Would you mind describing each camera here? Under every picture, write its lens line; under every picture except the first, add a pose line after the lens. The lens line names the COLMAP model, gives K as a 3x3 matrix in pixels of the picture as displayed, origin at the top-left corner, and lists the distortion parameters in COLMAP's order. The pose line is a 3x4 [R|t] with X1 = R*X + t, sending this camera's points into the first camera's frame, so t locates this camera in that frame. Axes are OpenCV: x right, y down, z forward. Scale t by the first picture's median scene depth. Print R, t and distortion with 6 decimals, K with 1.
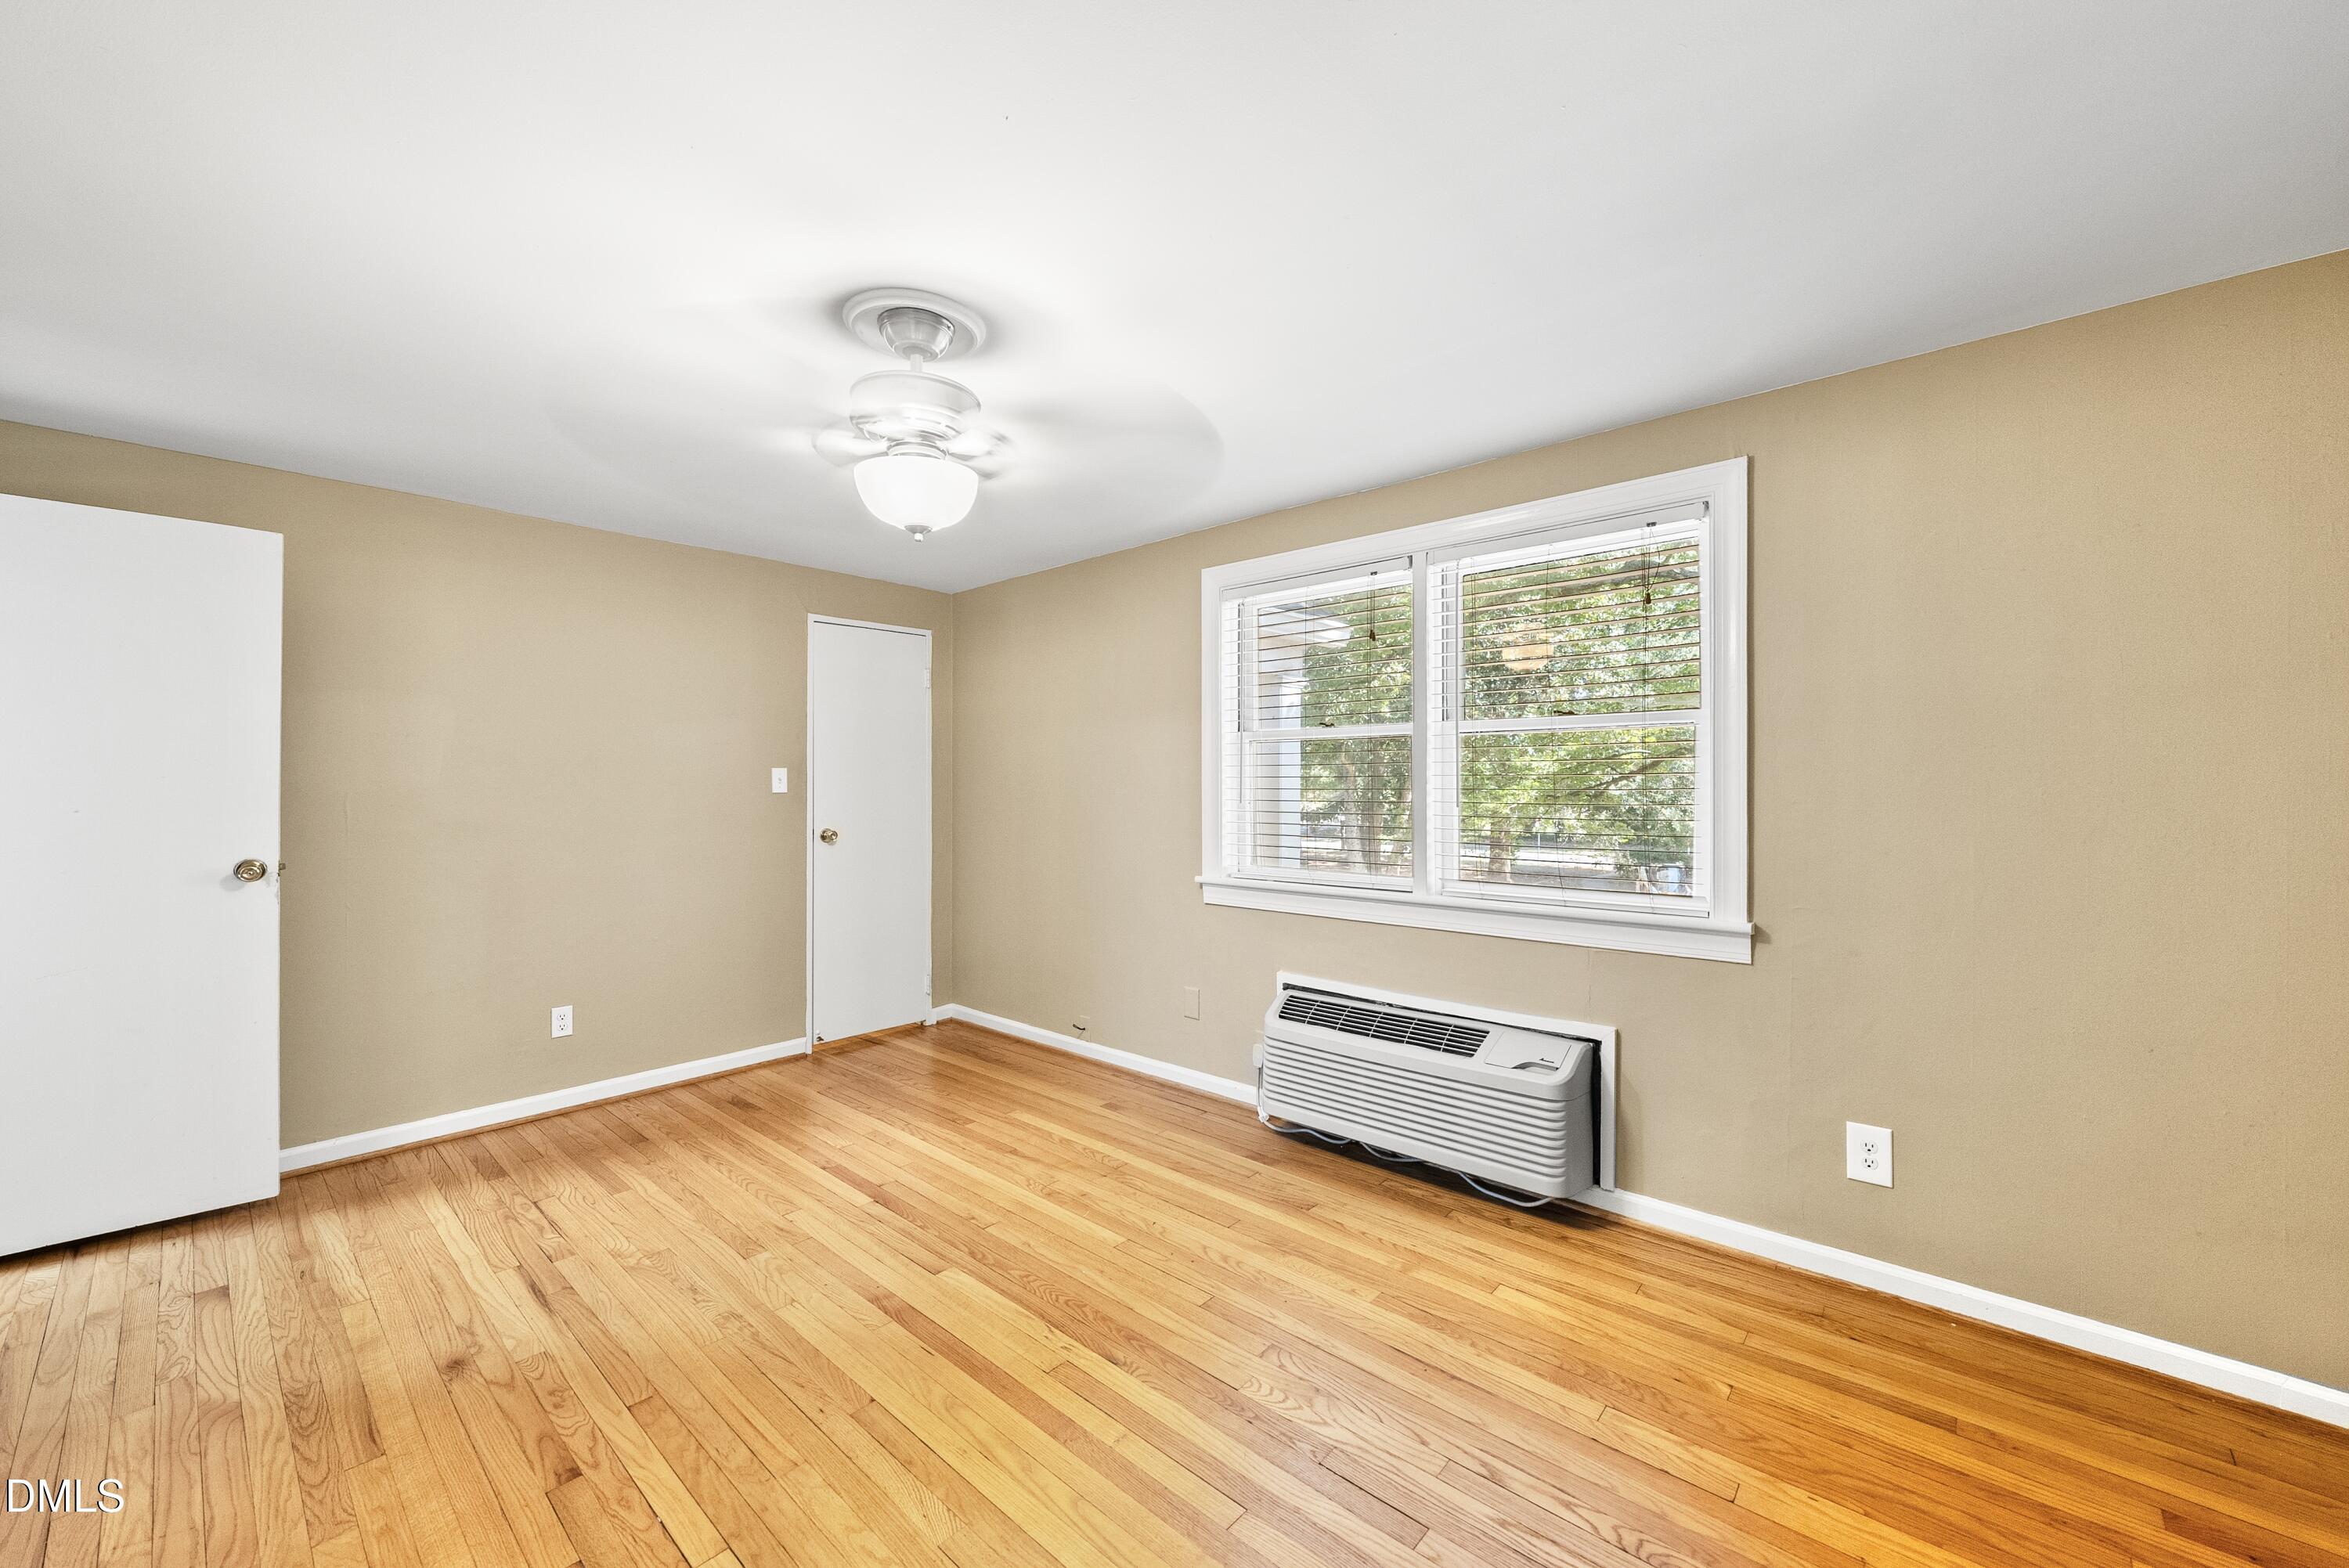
lens RADIAL K [[906.0, 0, 1172.7], [0, 906.0, 786.7], [0, 0, 1]] dist [-0.000965, 0.000095]
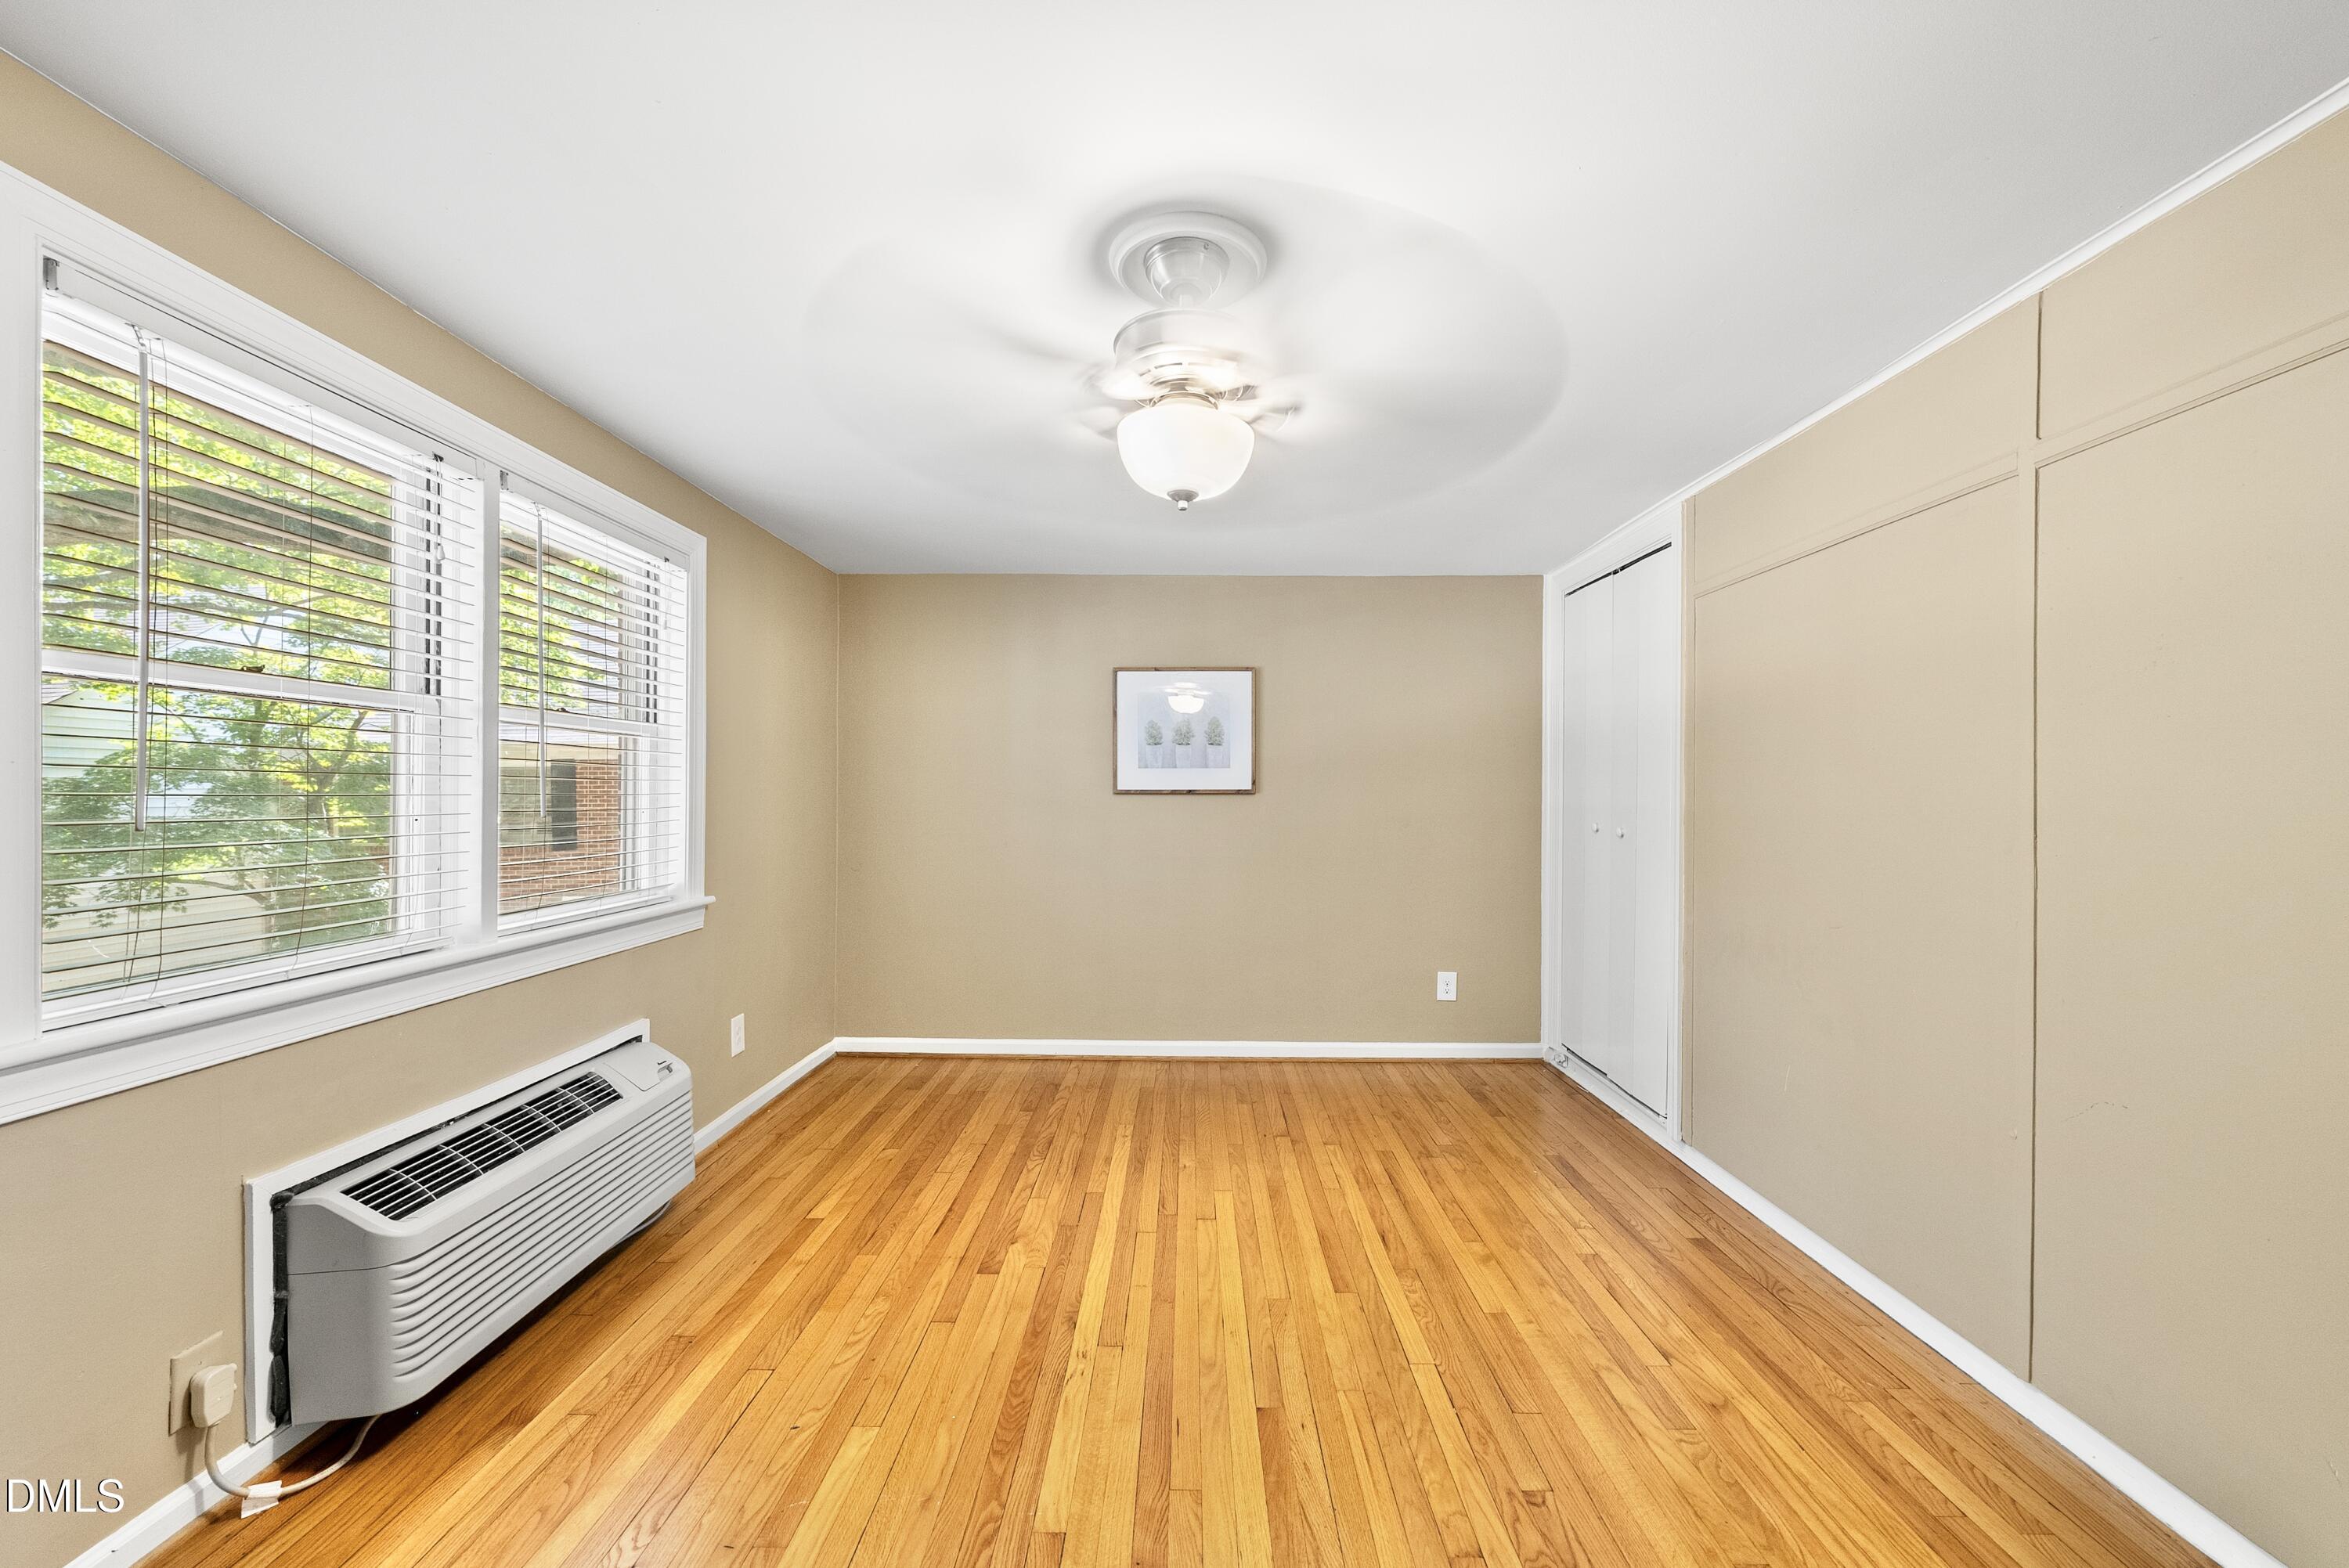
lens RADIAL K [[906.0, 0, 1182.0], [0, 906.0, 794.2], [0, 0, 1]] dist [-0.000965, 0.000095]
pose [[-0.668396, -0.003719, 0.743796, -0.991501], [-0.005383, 0.999986, 0.000162, -0.003335], [-0.743786, -0.003895, -0.668407, 1.691438]]
